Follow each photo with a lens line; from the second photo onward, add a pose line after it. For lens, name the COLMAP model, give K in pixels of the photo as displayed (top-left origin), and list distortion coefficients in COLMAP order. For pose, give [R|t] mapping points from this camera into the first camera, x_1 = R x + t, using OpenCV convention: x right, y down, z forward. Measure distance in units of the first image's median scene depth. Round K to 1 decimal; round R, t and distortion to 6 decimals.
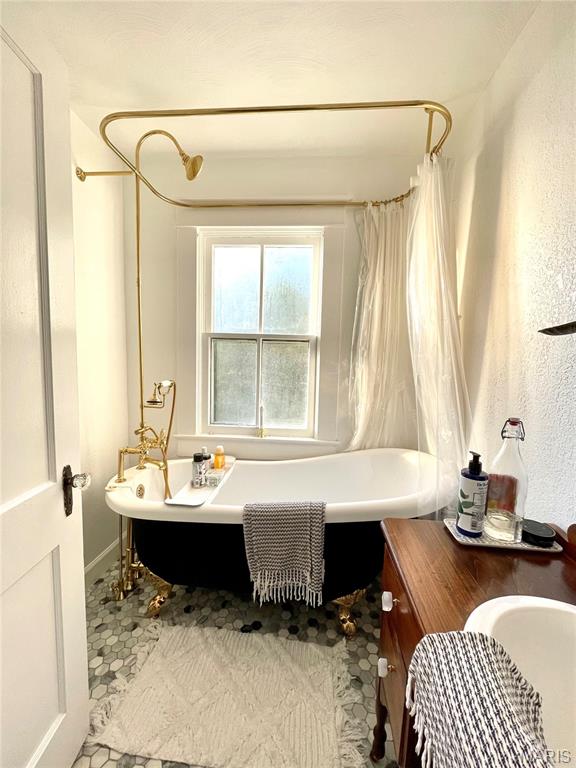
lens RADIAL K [[309.6, 0, 288.0], [0, 309.6, 384.0], [0, 0, 1]] dist [-0.002162, 0.000153]
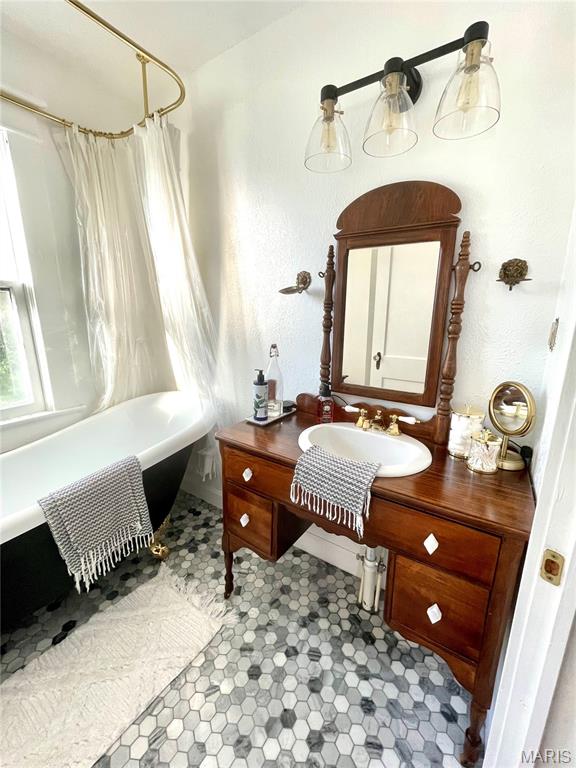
lens RADIAL K [[309.6, 0, 288.0], [0, 309.6, 384.0], [0, 0, 1]] dist [-0.002162, 0.000153]
pose [[0.491166, -0.224753, 0.841571, -0.439846], [0.089750, 0.974055, 0.207753, -0.013878], [-0.866430, -0.026510, 0.498595, 0.052367]]
